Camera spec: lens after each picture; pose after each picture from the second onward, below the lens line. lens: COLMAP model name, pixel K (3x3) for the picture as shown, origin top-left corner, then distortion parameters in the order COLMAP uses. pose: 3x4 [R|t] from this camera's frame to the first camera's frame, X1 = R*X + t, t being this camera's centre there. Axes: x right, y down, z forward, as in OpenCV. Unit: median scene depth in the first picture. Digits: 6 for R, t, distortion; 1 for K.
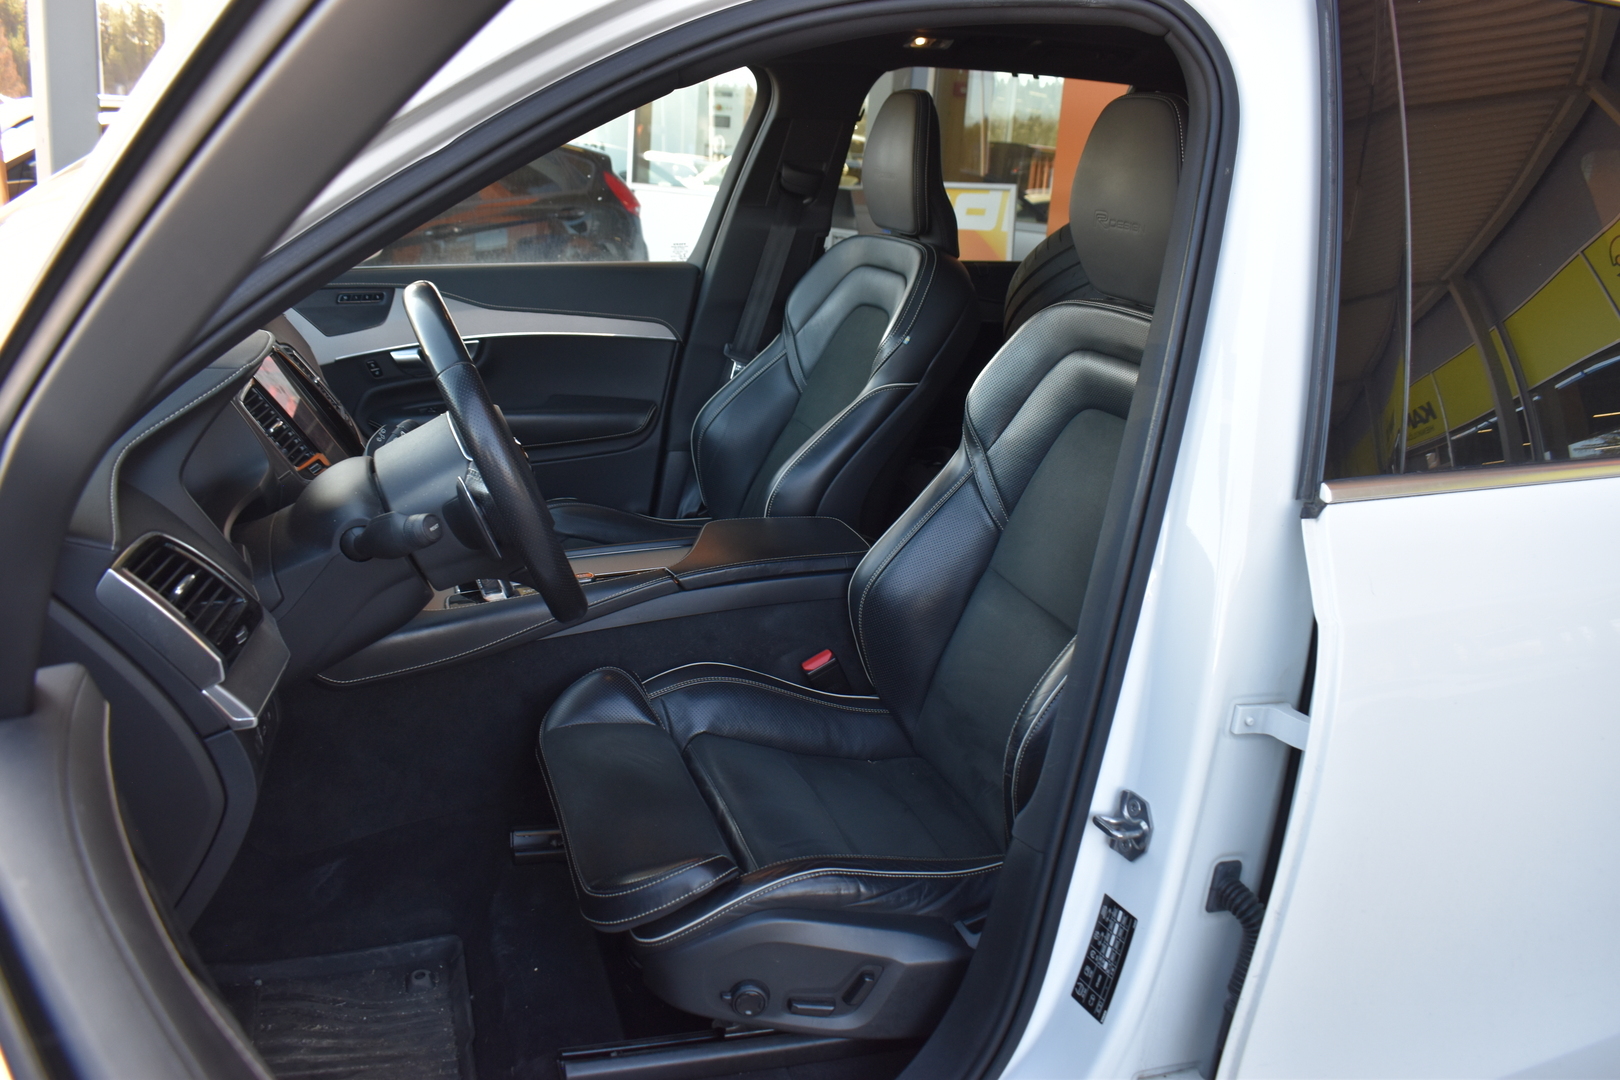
lens RADIAL K [[1273.1, 0, 809.0], [0, 1273.1, 533.3], [0, 0, 1]] dist [-0.085518, 0.003236]
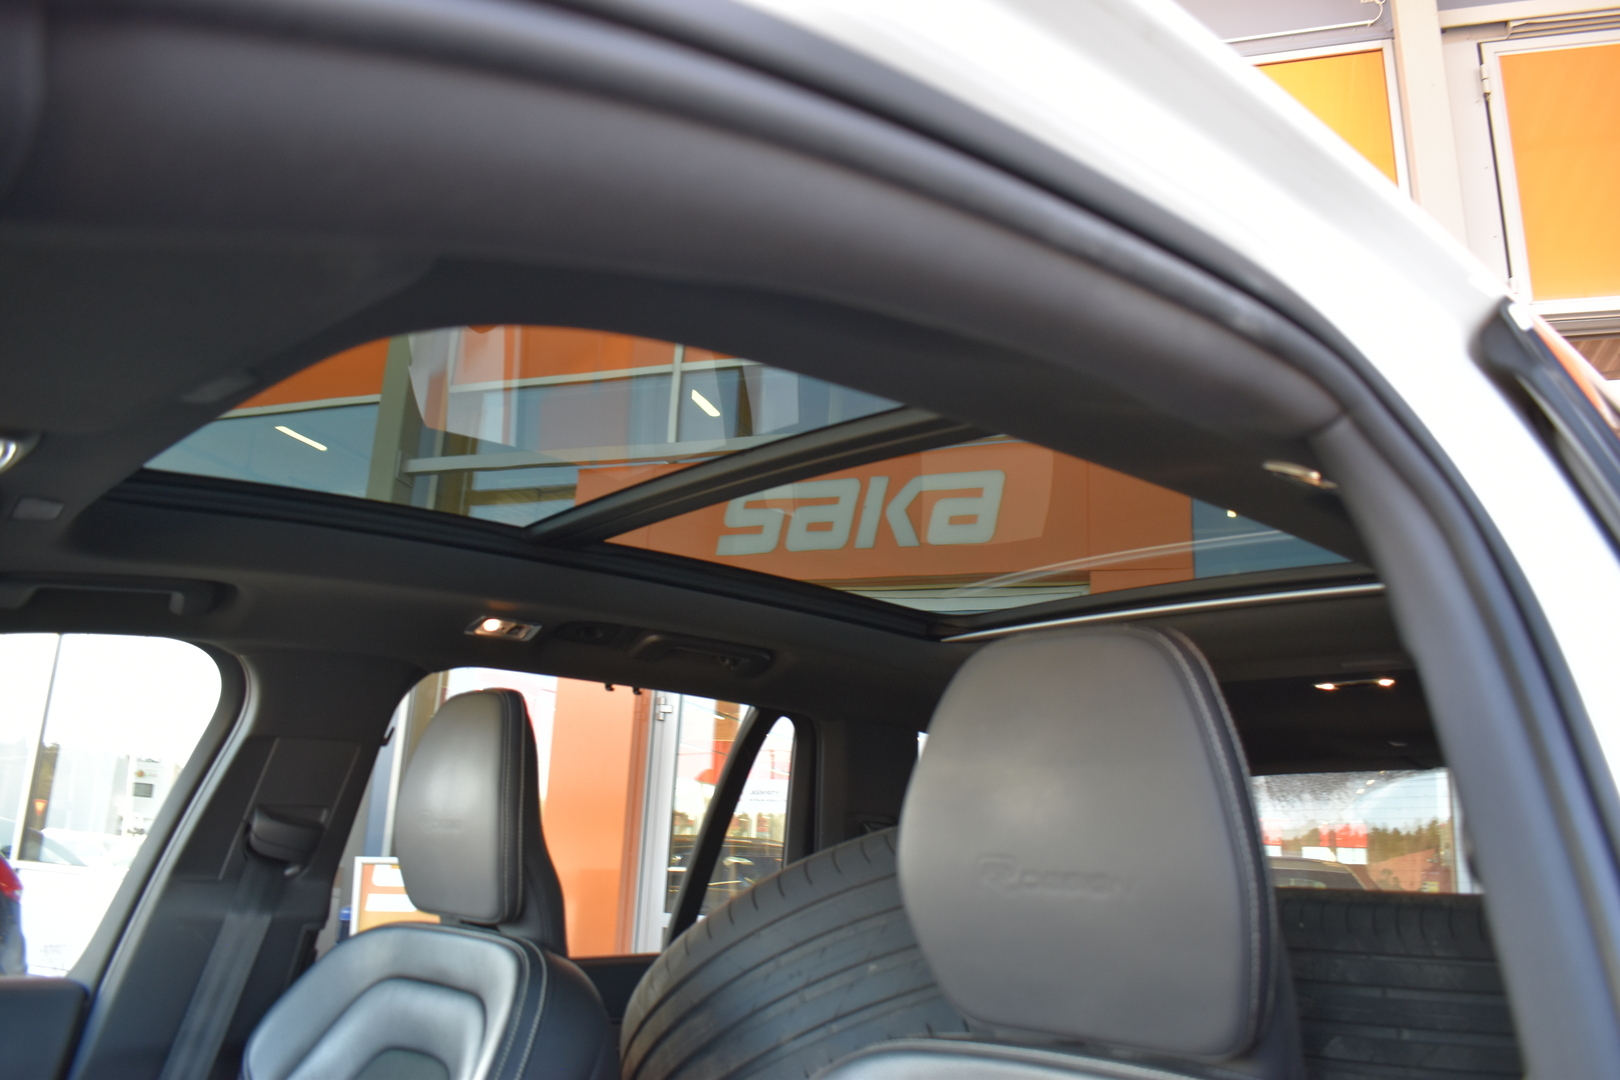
lens RADIAL K [[1273.1, 0, 809.0], [0, 1273.1, 533.3], [0, 0, 1]] dist [-0.085518, 0.003236]
pose [[0.912816, 0.080064, 0.400446, -0.027679], [0.132041, 0.870054, -0.474943, -0.086620], [-0.386436, 0.486411, 0.783627, 0.356334]]
